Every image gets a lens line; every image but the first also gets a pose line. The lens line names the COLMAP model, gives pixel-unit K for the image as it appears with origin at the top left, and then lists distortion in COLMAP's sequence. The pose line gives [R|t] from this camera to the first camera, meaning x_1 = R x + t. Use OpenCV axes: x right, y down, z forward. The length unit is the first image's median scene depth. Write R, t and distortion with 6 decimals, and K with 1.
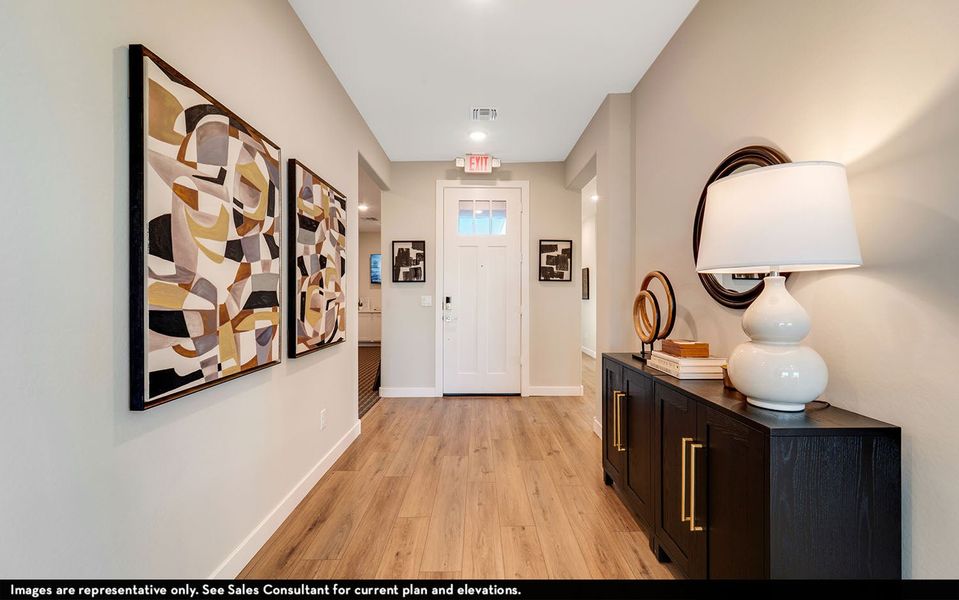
lens RADIAL K [[391.3, 0, 479.5], [0, 391.3, 296.6], [0, 0, 1]] dist [0.001189, -0.000222]
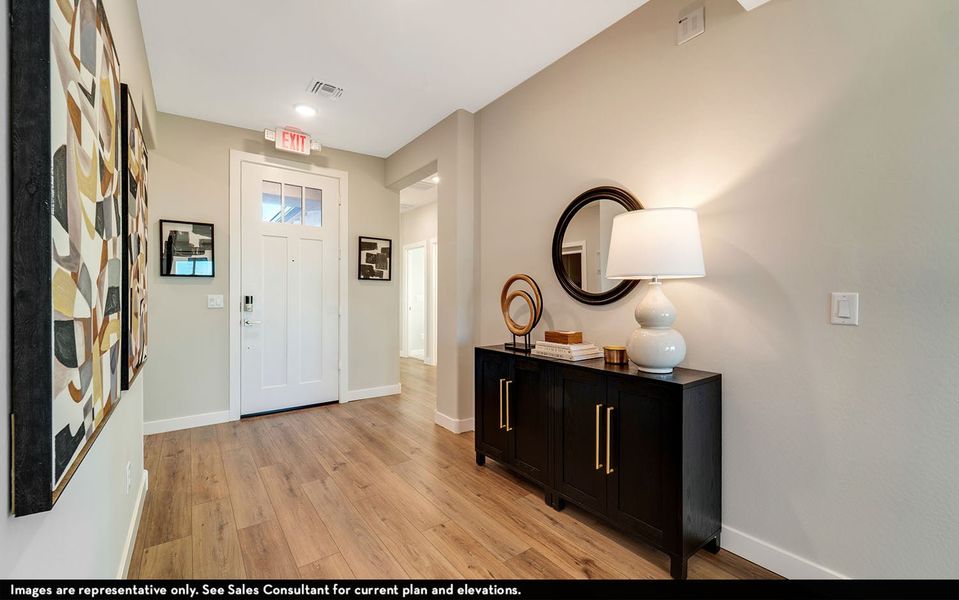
lens RADIAL K [[391.3, 0, 478.0], [0, 391.3, 298.8], [0, 0, 1]] dist [0.001189, -0.000222]
pose [[0.809643, -0.004103, 0.586909, -0.217855], [-0.000349, 0.999972, 0.007471, -0.000030], [-0.586923, -0.006254, 0.809618, 0.072882]]
